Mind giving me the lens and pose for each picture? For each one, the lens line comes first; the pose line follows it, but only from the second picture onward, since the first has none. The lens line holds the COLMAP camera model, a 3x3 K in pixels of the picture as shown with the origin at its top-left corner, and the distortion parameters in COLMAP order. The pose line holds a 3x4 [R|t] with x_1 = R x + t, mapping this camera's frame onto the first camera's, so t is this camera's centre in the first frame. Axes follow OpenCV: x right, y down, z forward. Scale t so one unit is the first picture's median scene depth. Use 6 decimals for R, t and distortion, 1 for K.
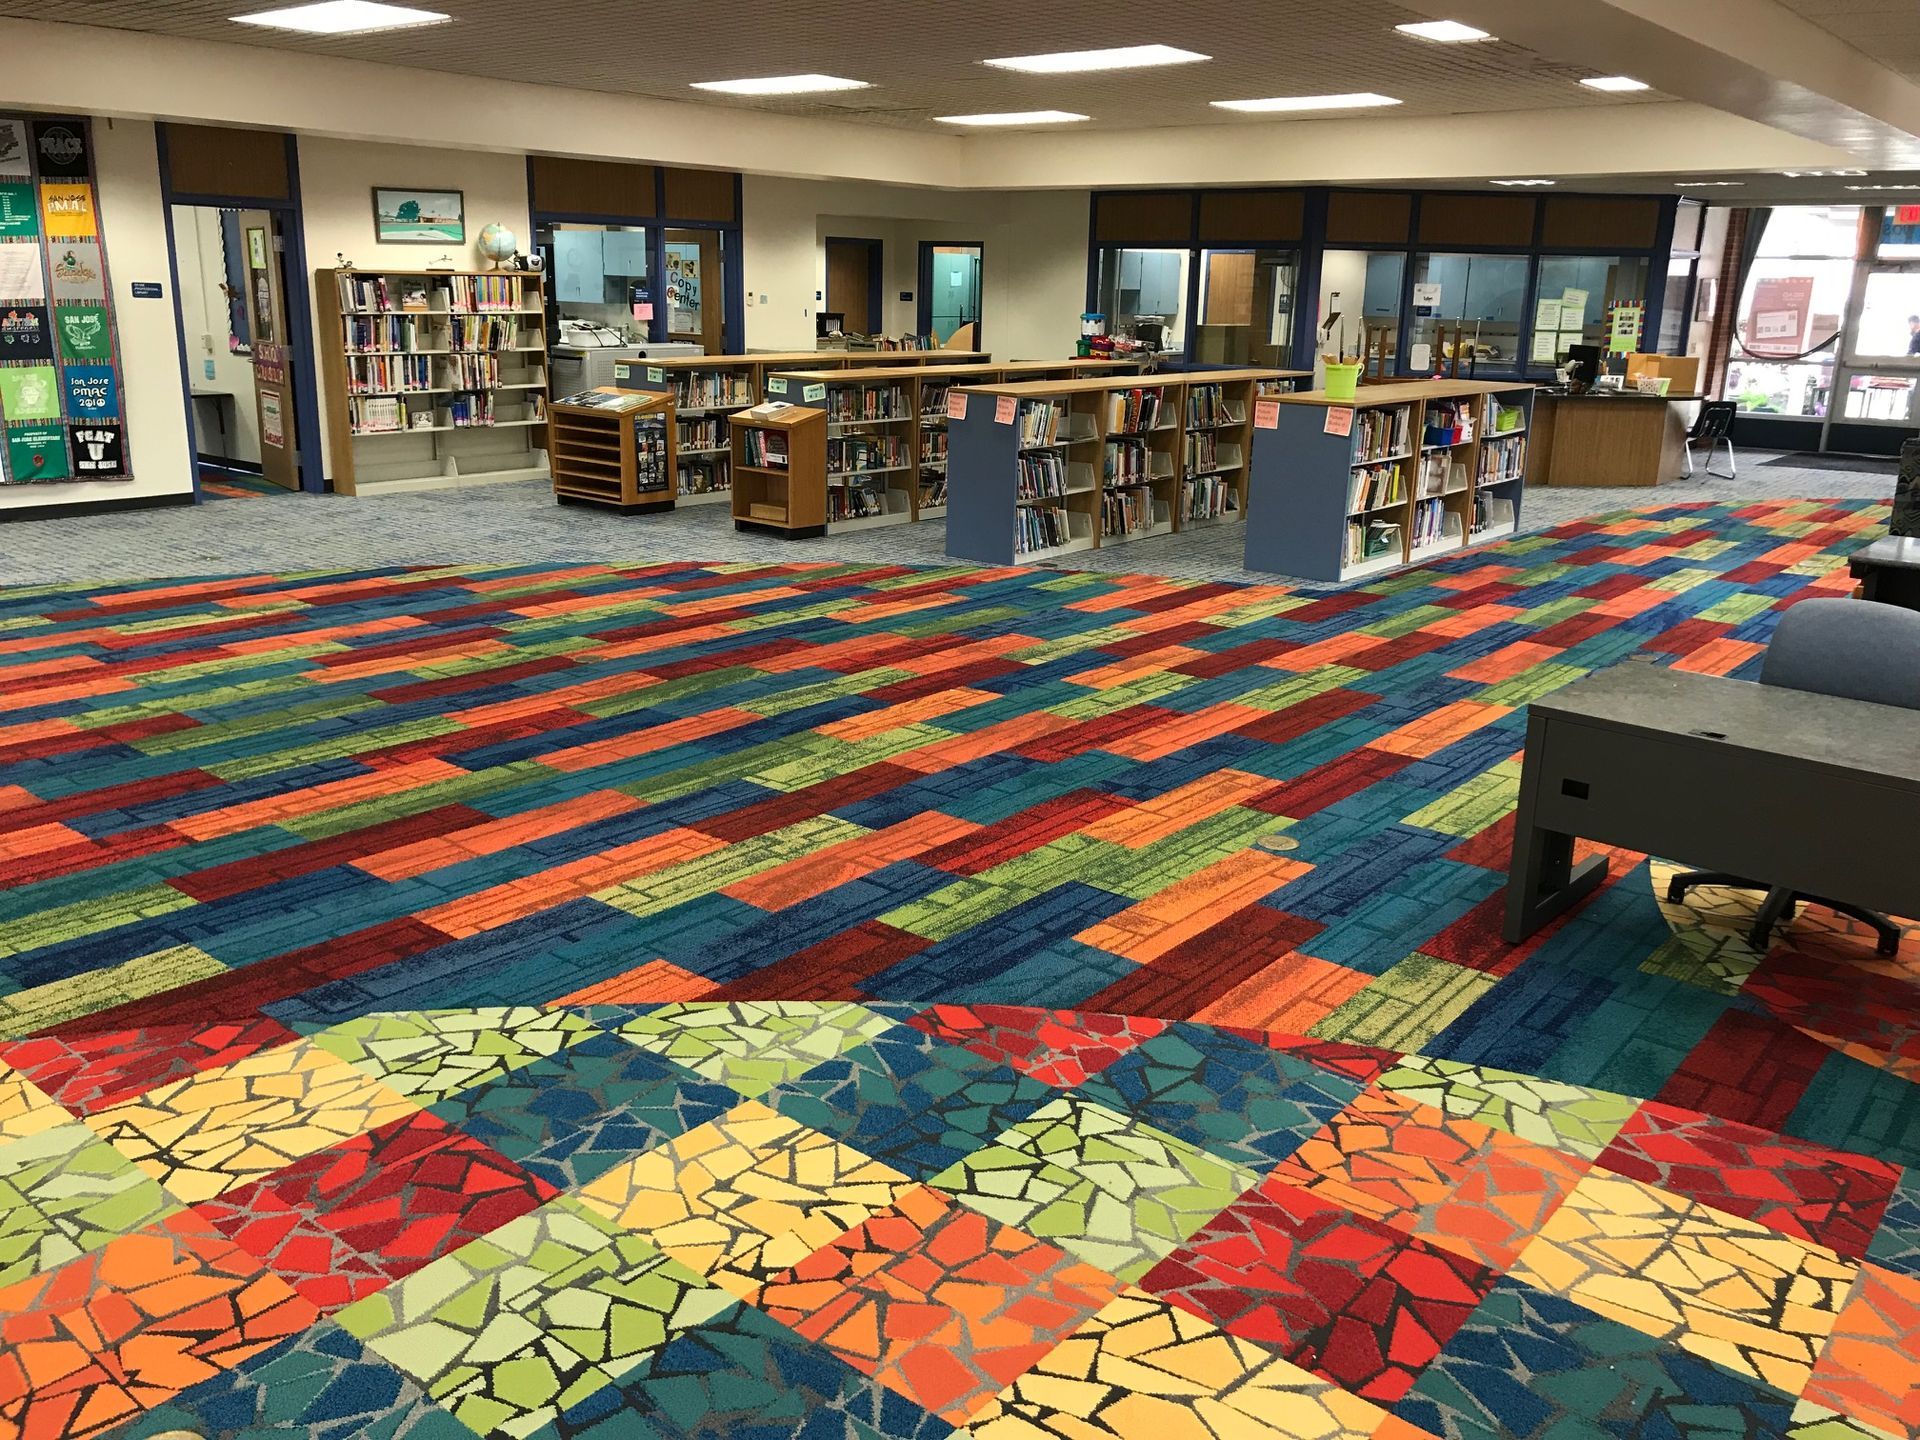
lens RADIAL K [[1578.4, 0, 948.1], [0, 1578.4, 707.7], [0, 0, 1]] dist [0.028896, -0.028795]
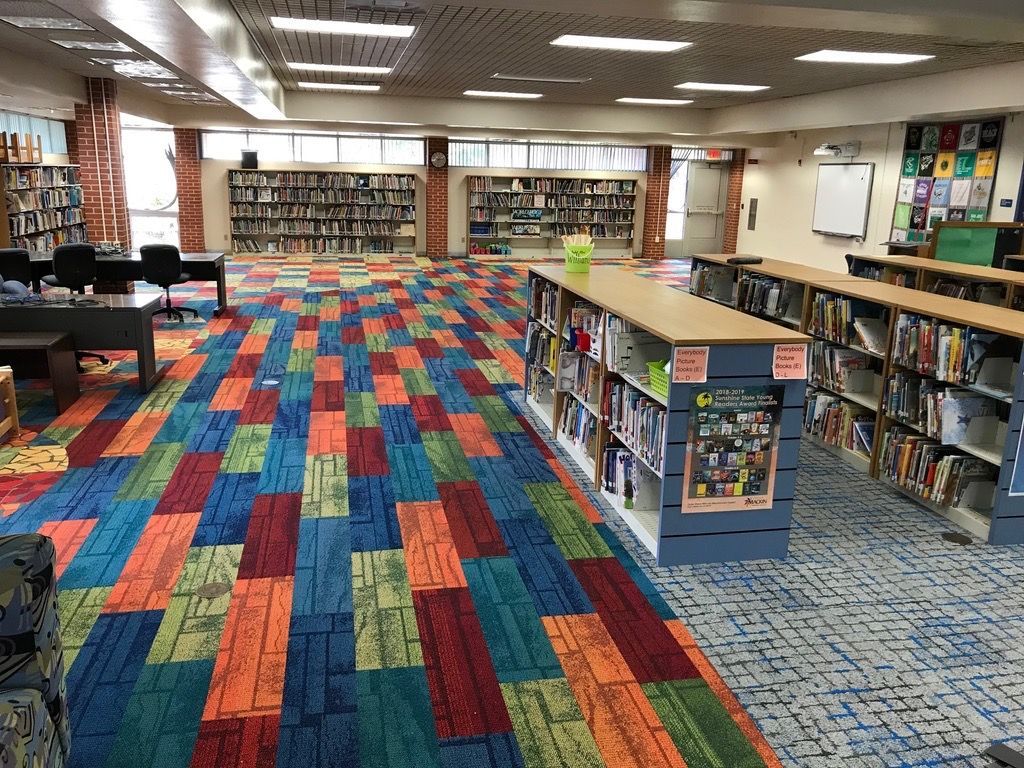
lens RADIAL K [[841.8, 0, 508.7], [0, 841.8, 392.2], [0, 0, 1]] dist [0.028896, -0.028795]
pose [[-0.627949, 0.163113, -0.760969, 1.096384], [-0.240830, 0.889069, 0.389303, -0.485359], [0.740055, 0.427726, -0.519008, 1.833085]]
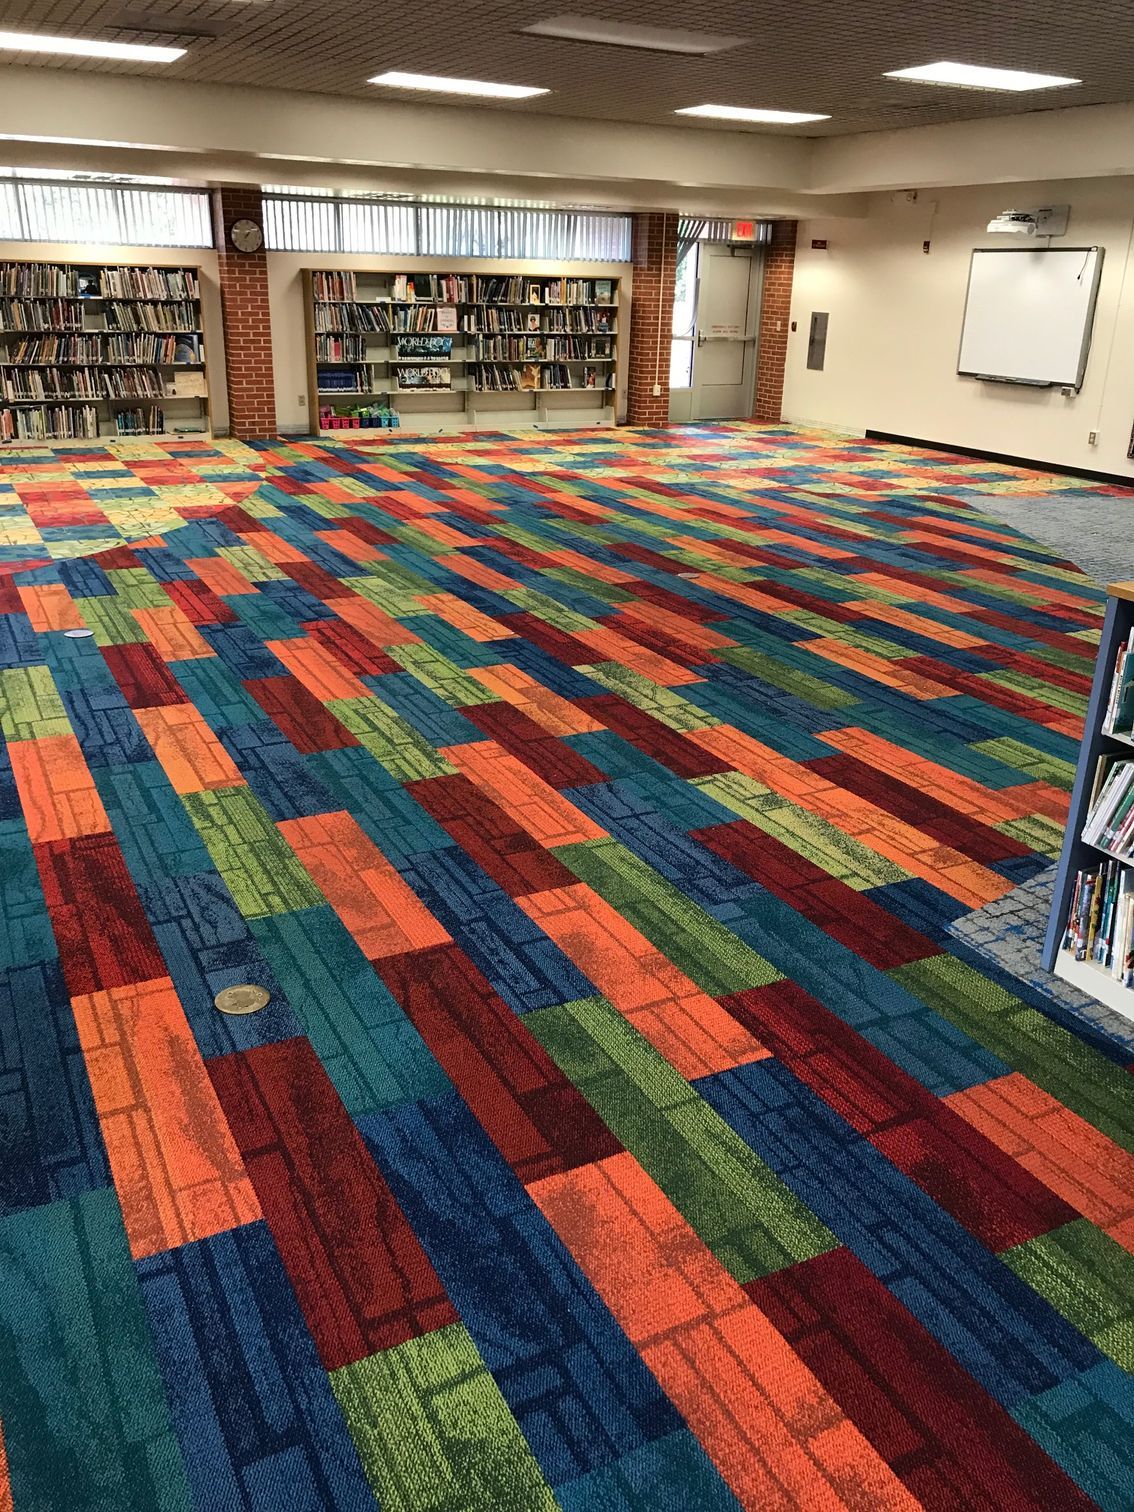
lens RADIAL K [[1243.0, 0, 603.5], [0, 1243.0, 750.1], [0, 0, 1]] dist [0.028896, -0.028795]
pose [[-0.376983, 0.308459, -0.873348, 0.921109], [-0.276444, 0.862468, 0.423944, -0.393417], [0.884004, 0.401251, -0.239864, 1.475210]]
